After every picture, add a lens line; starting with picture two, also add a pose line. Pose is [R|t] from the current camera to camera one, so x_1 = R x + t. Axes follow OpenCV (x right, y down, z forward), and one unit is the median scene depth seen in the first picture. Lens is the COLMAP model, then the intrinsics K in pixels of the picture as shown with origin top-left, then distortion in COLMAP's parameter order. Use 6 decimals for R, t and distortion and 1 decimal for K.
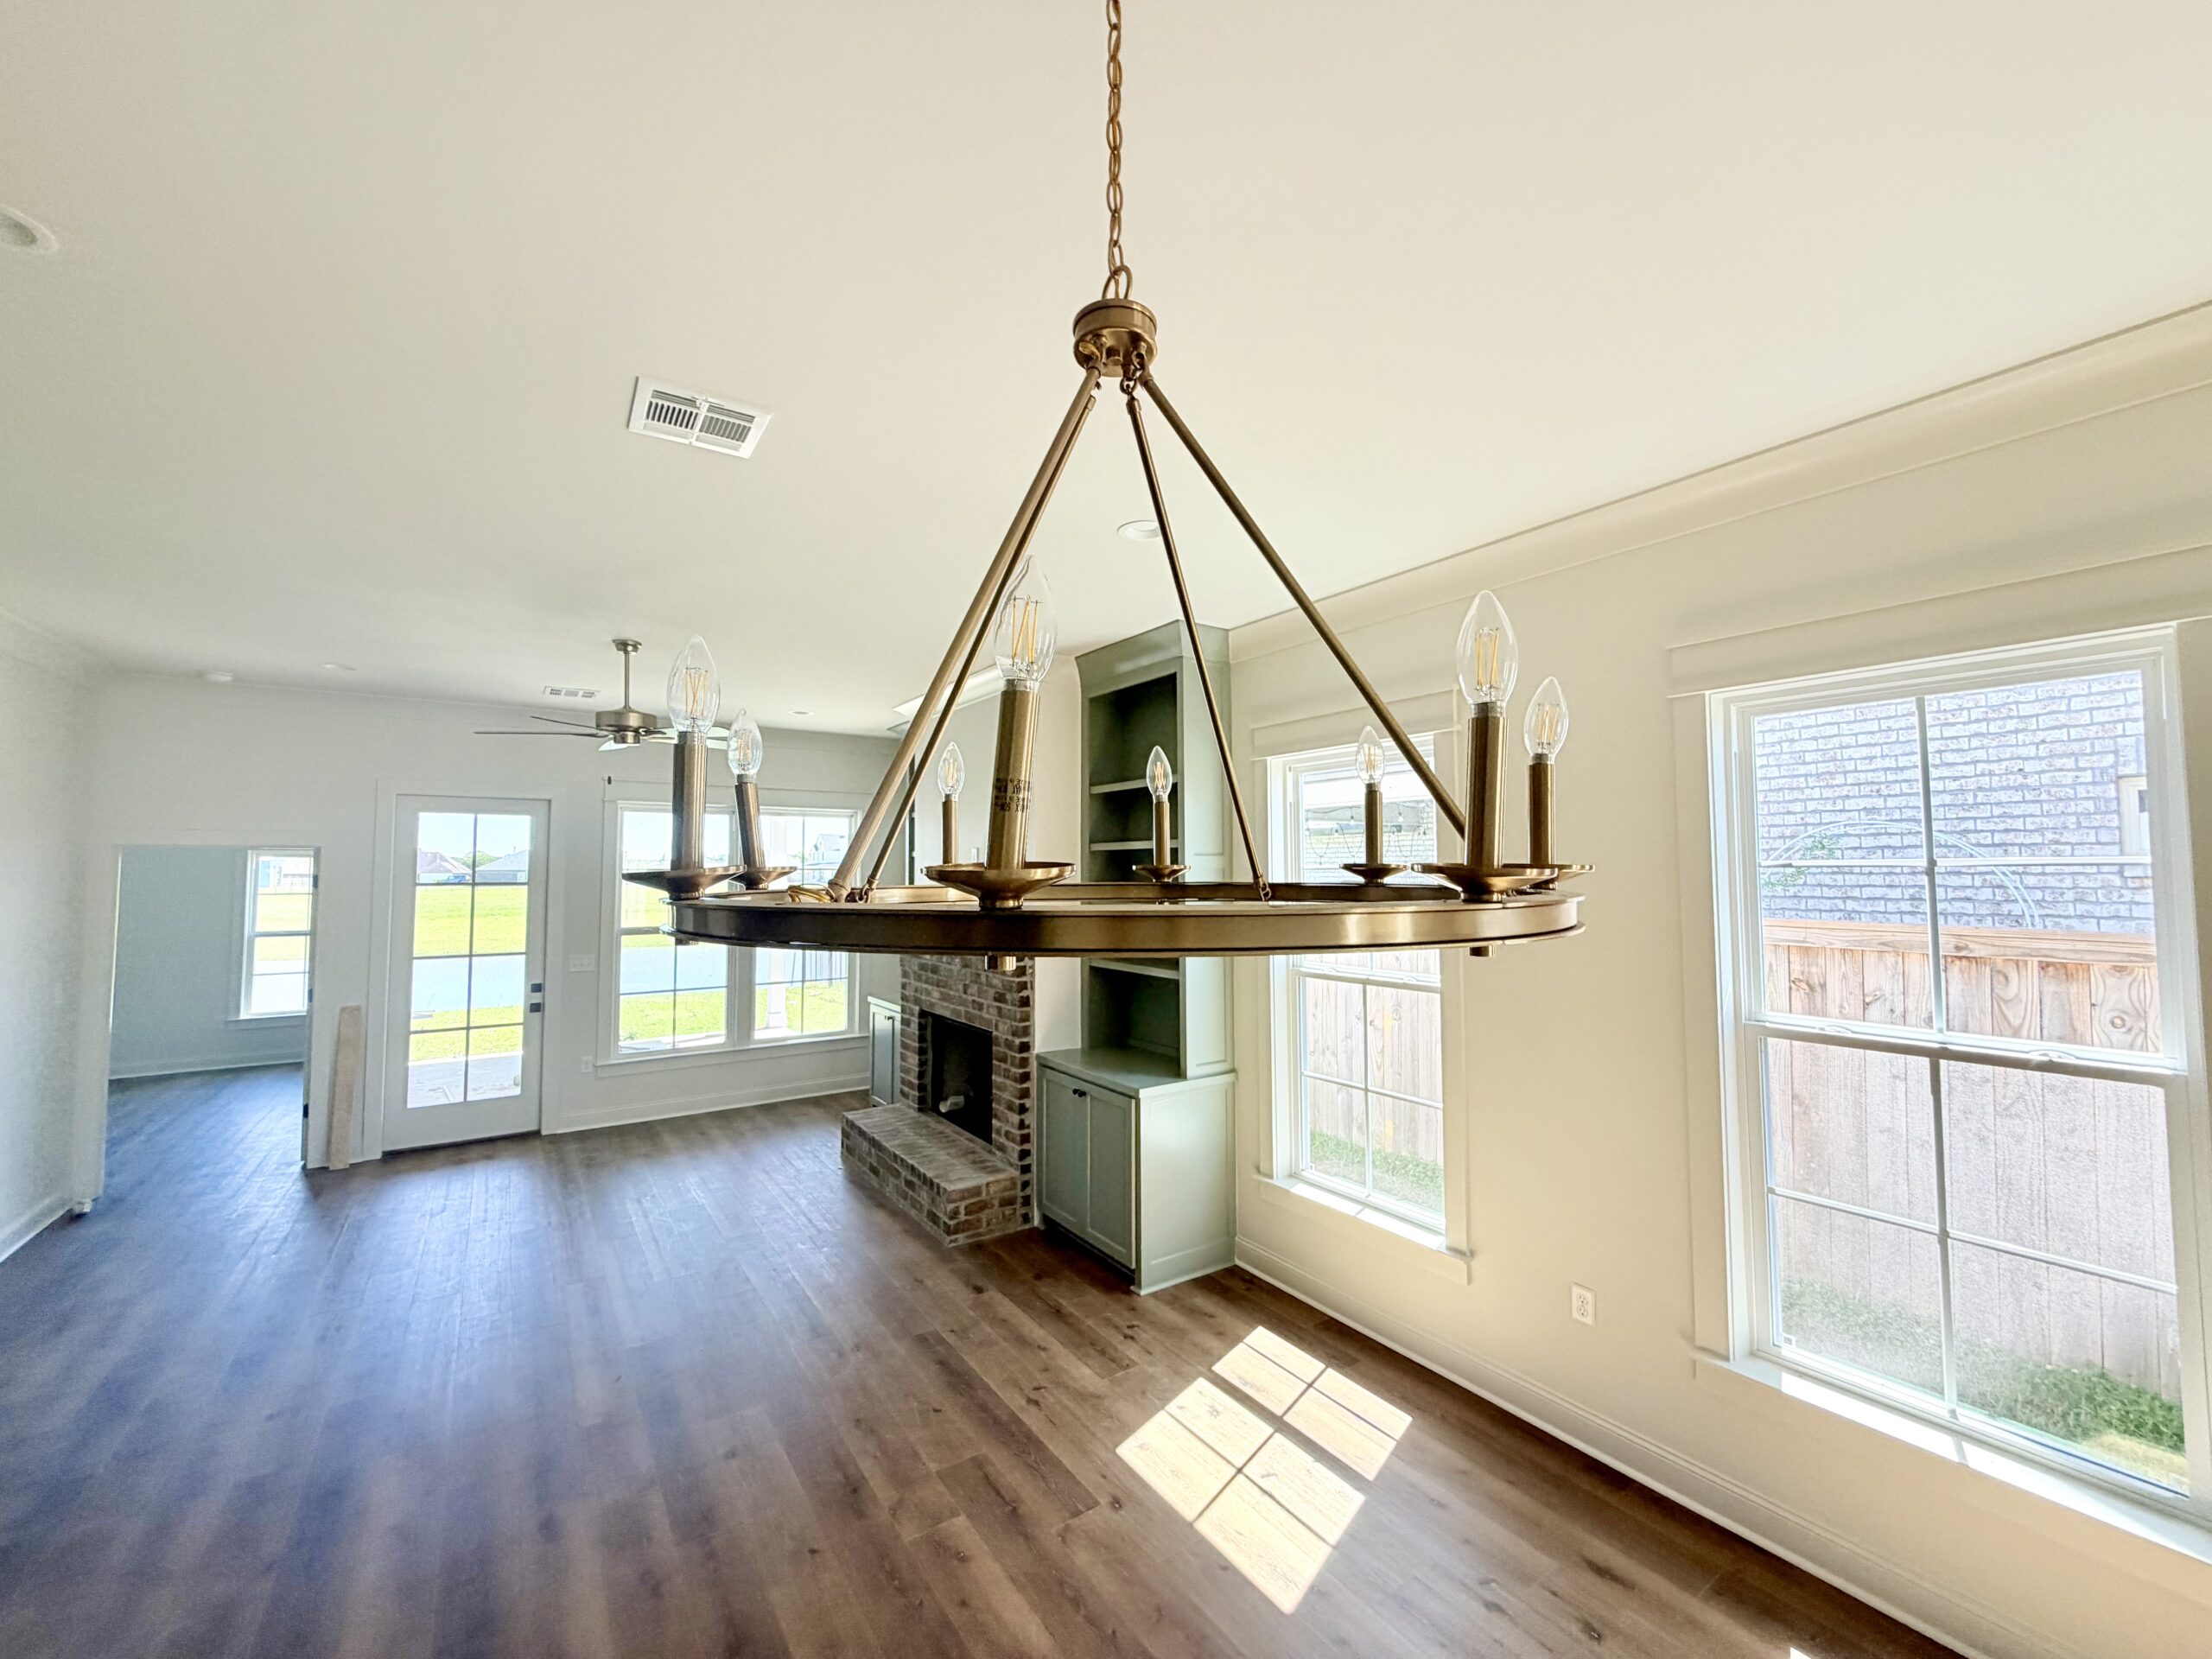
lens RADIAL K [[879.2, 0, 1099.8], [0, 879.2, 824.9], [0, 0, 1]] dist [-0.000663, -0.000084]
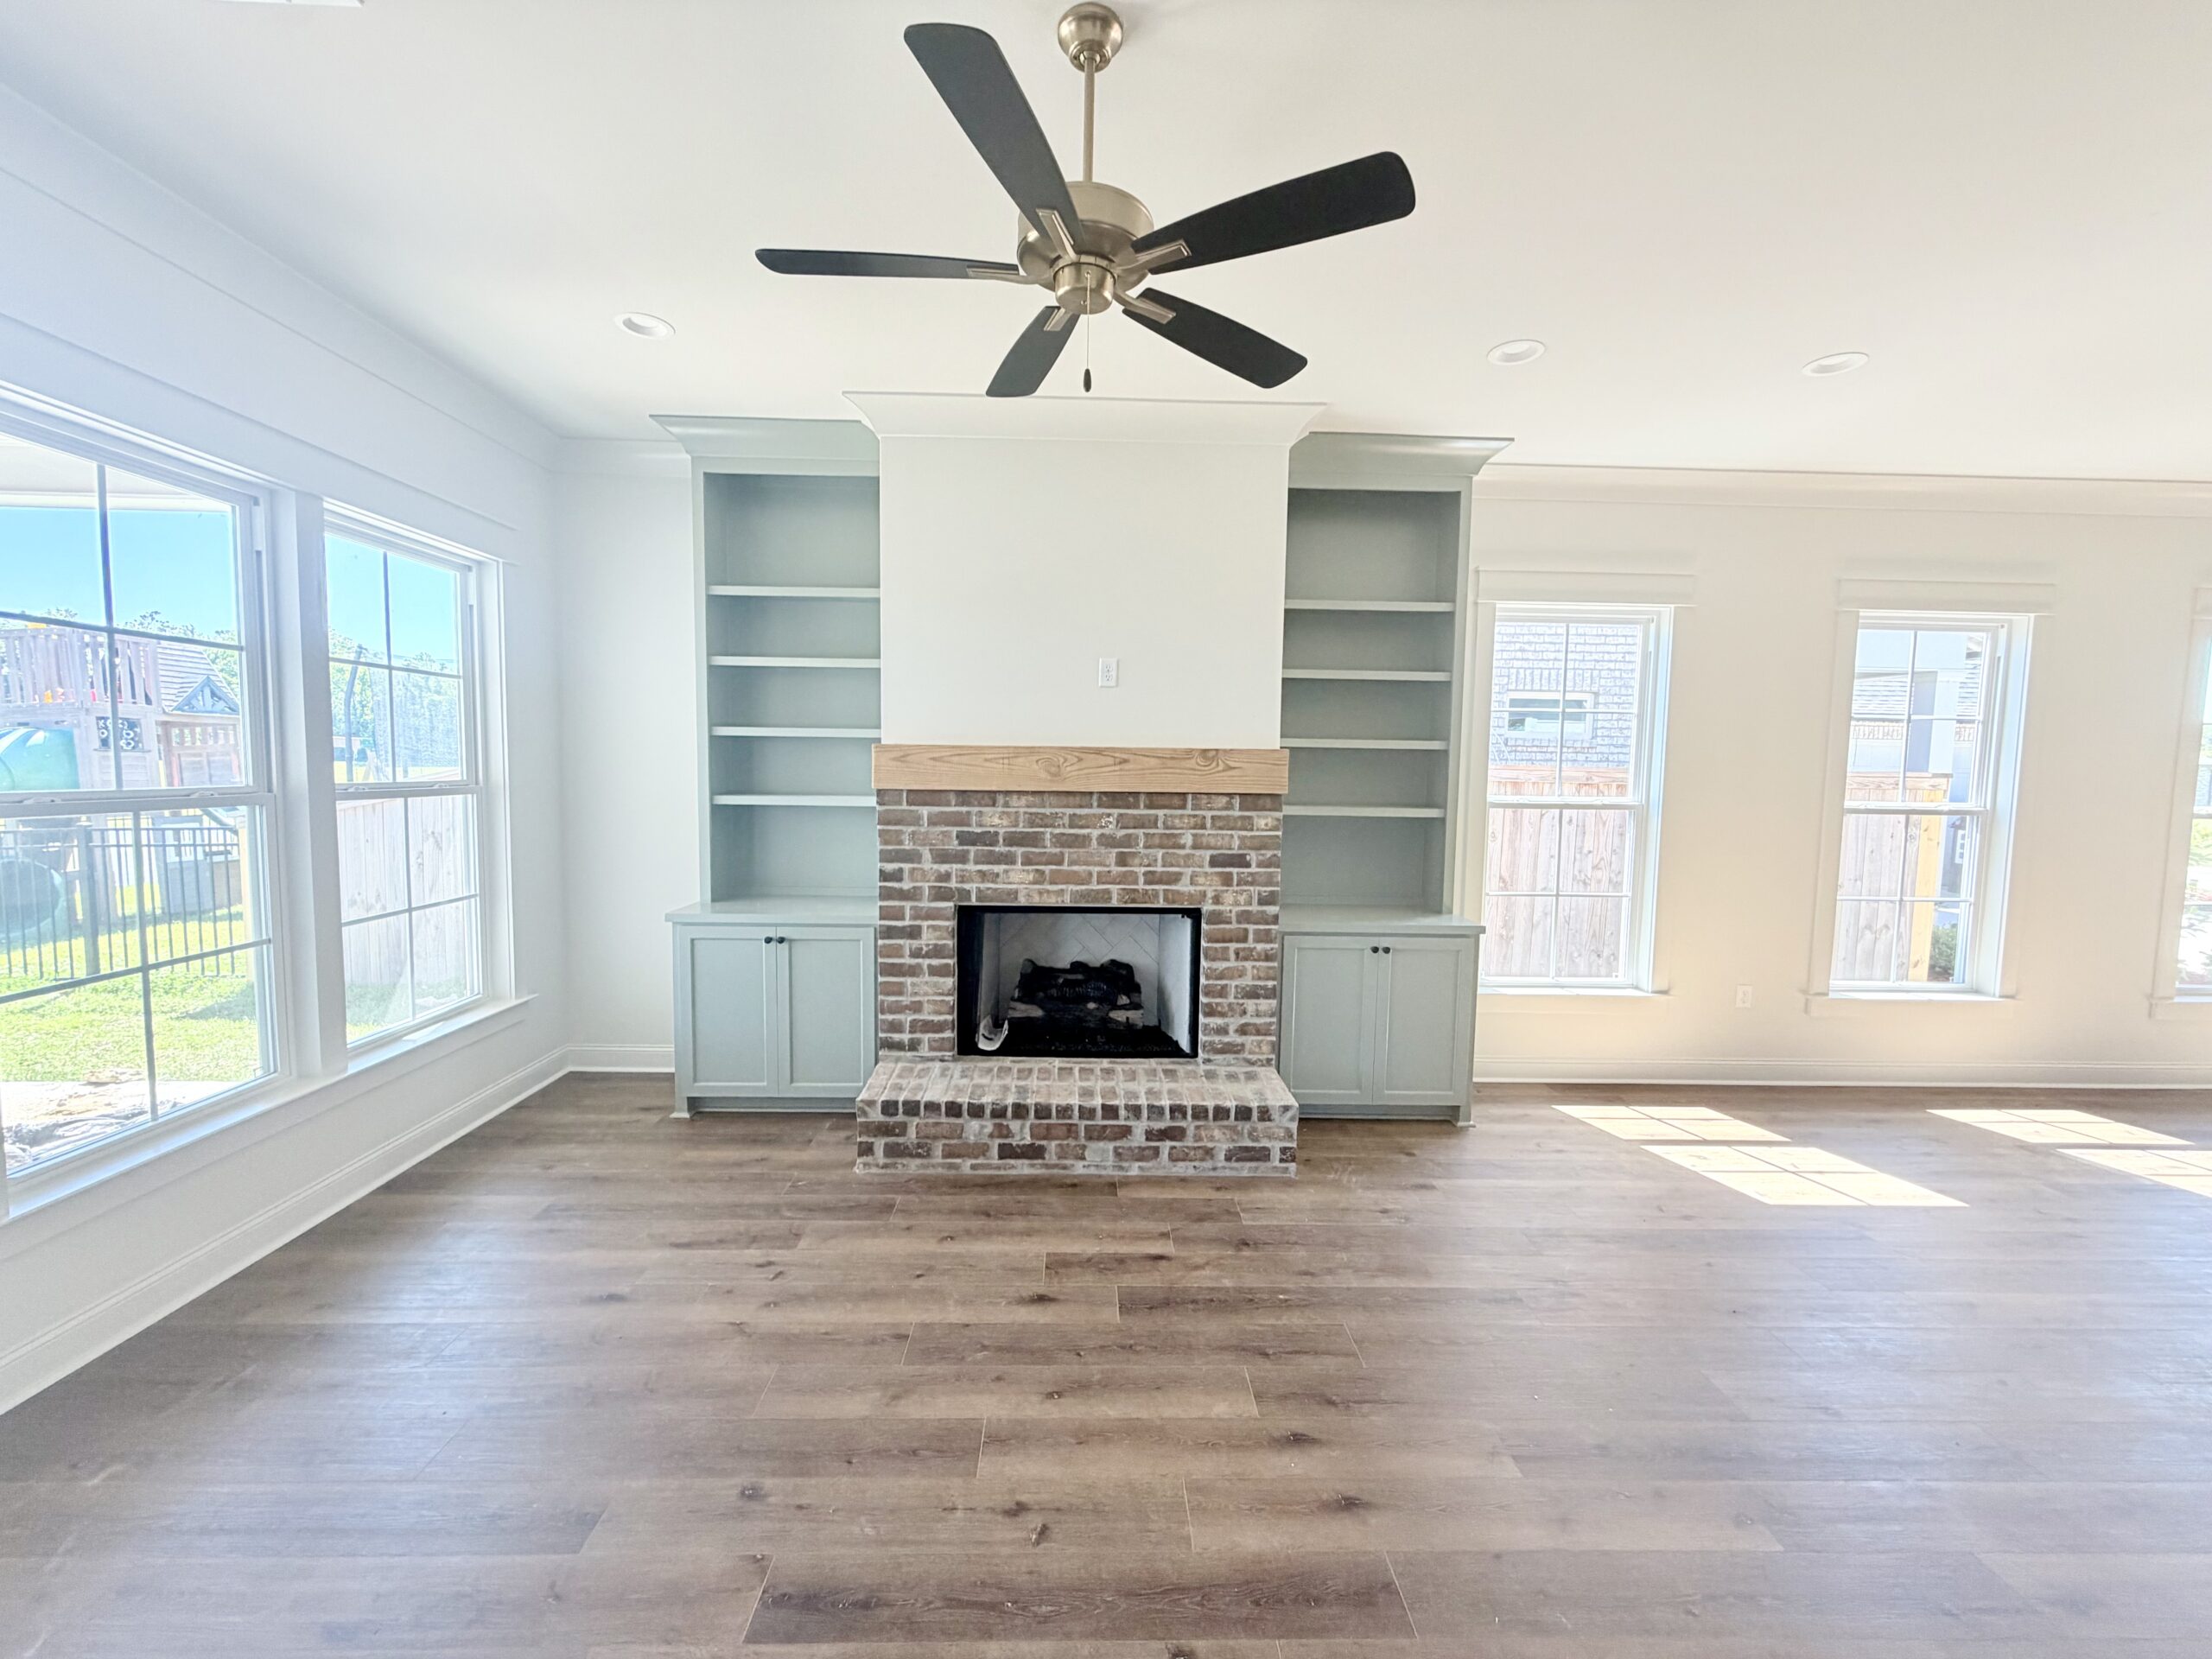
lens RADIAL K [[895.5, 0, 1106.0], [0, 895.5, 829.5], [0, 0, 1]] dist [-0.001385, -0.000191]
pose [[0.538683, -0.053242, 0.840824, -0.682383], [-0.063650, 0.992577, 0.103629, 0.080436], [-0.840101, -0.109341, 0.531296, 0.566820]]
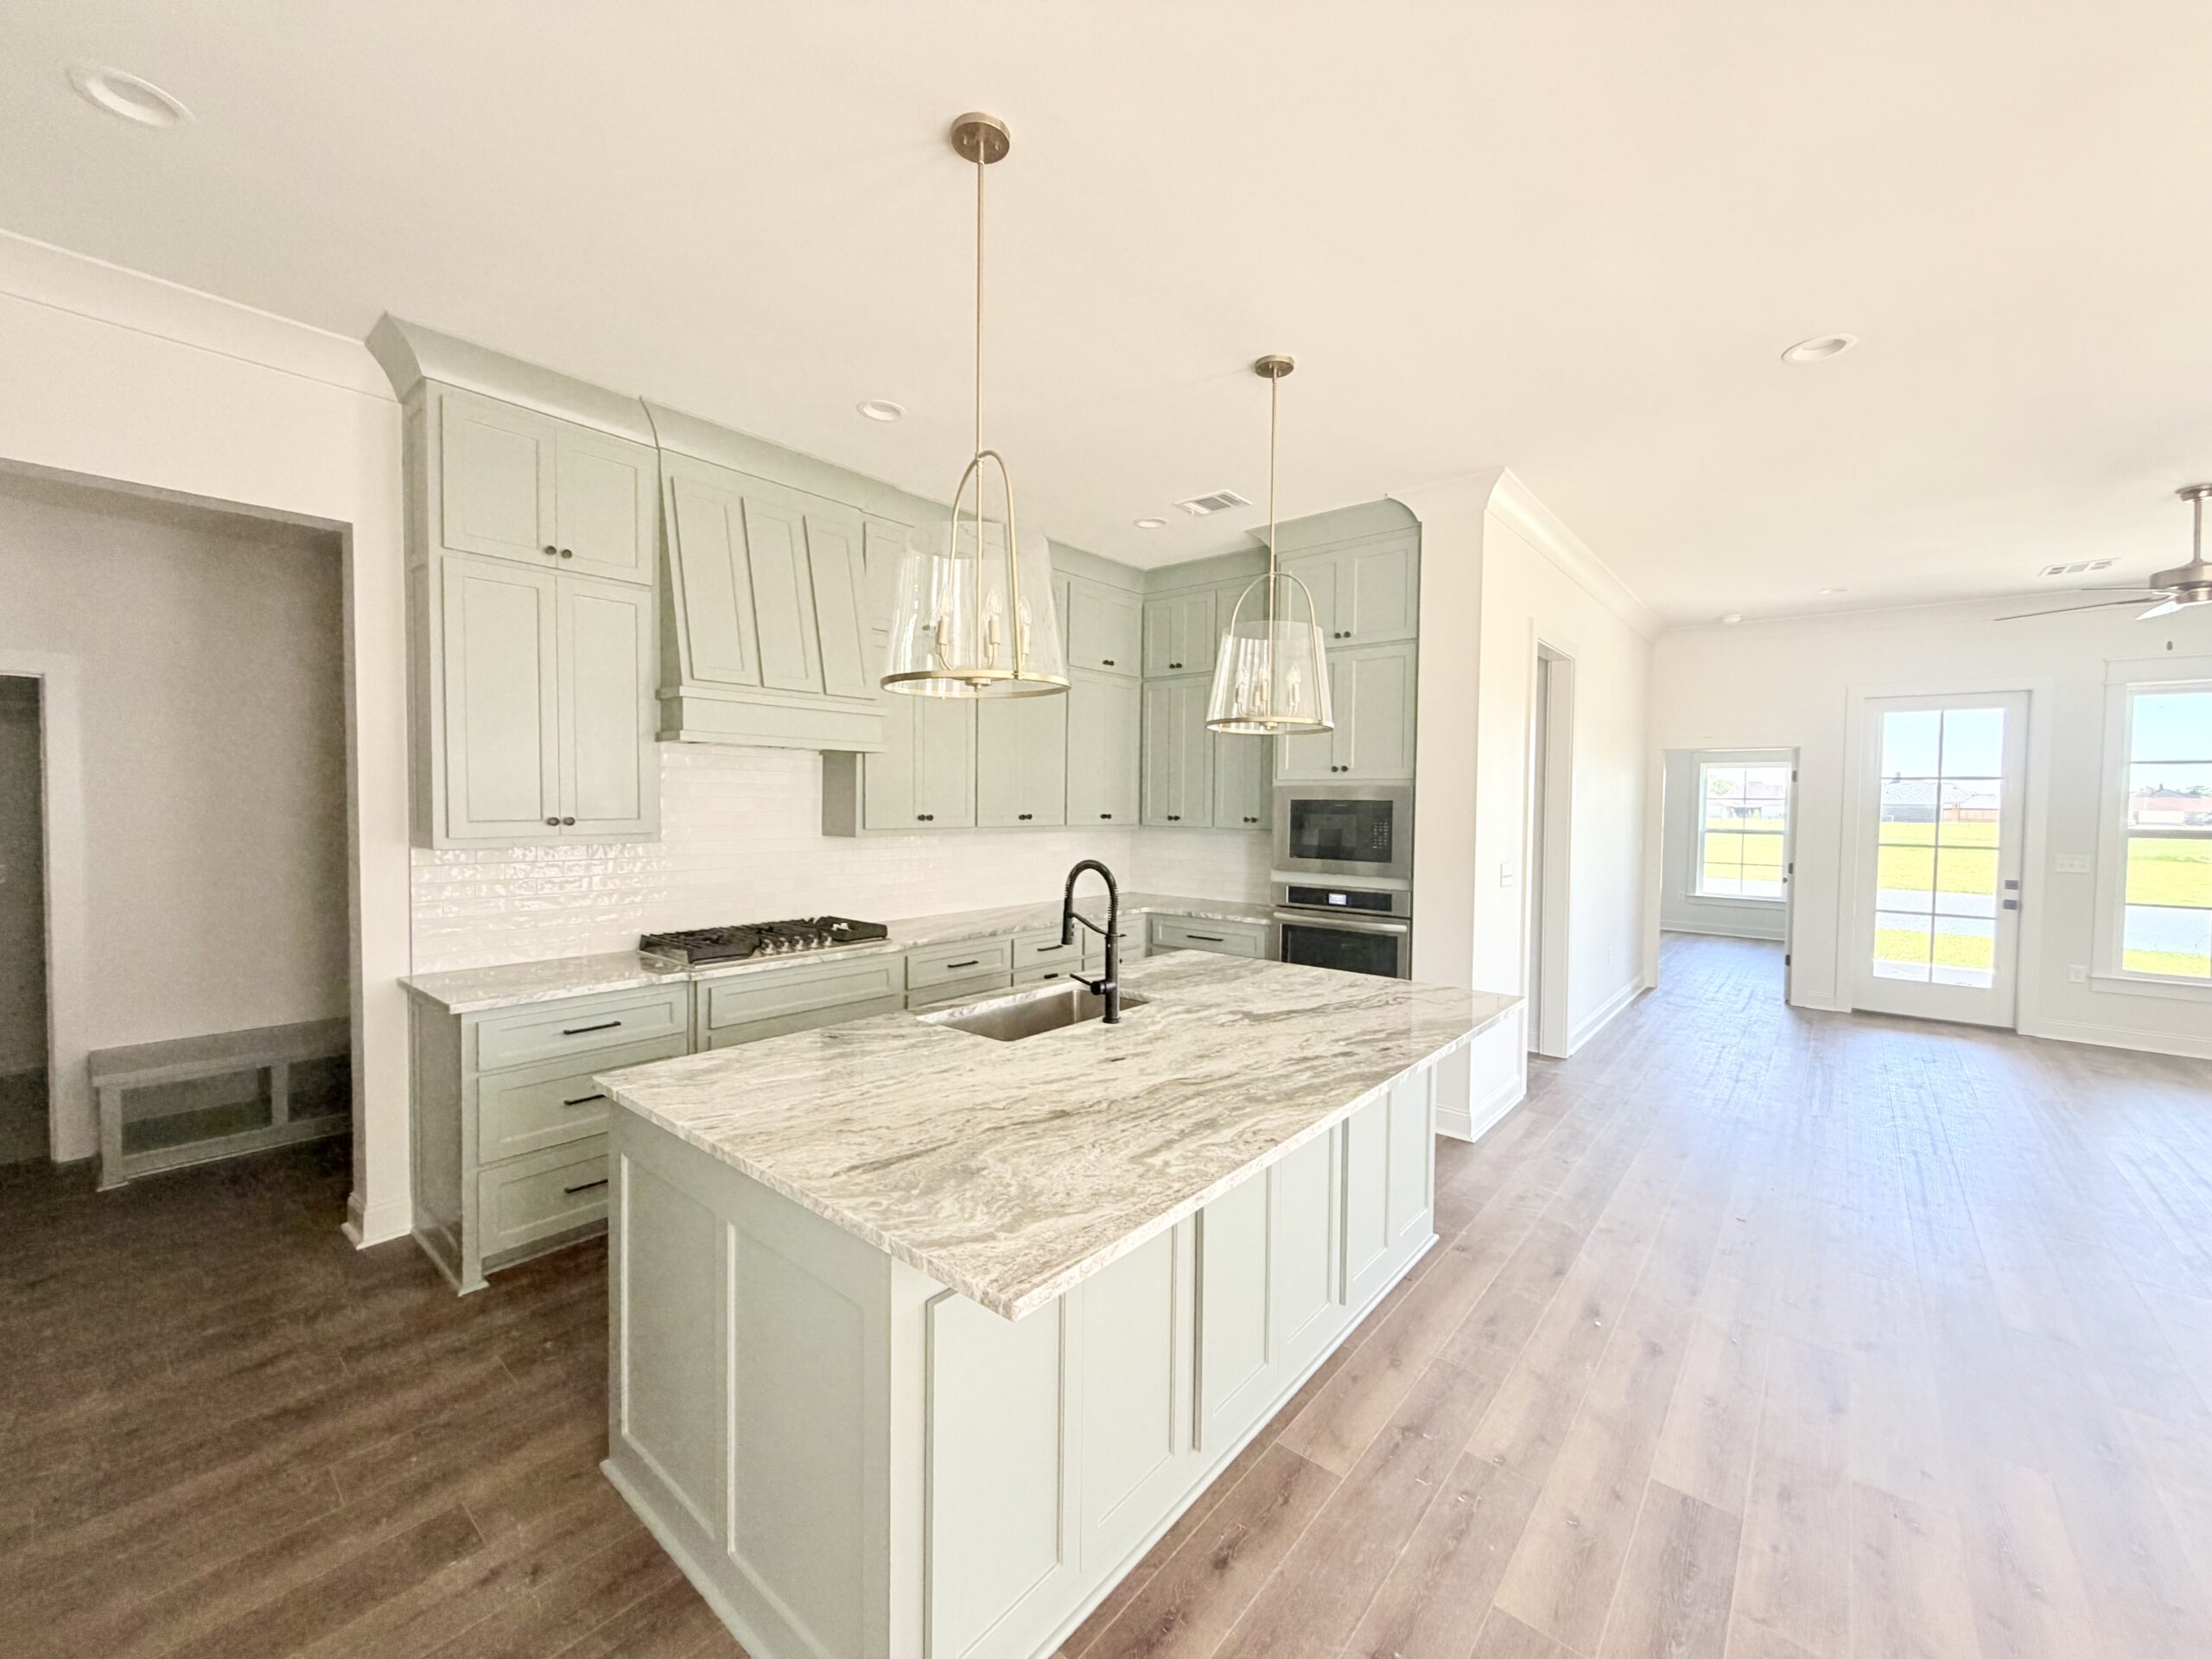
lens RADIAL K [[879.2, 0, 1099.8], [0, 879.2, 824.9], [0, 0, 1]] dist [-0.000663, -0.000084]
pose [[0.272534, 0.032882, -0.961584, 0.023590], [0.037703, 0.998283, 0.044822, 0.045616], [0.961407, -0.048471, 0.270826, -0.288738]]
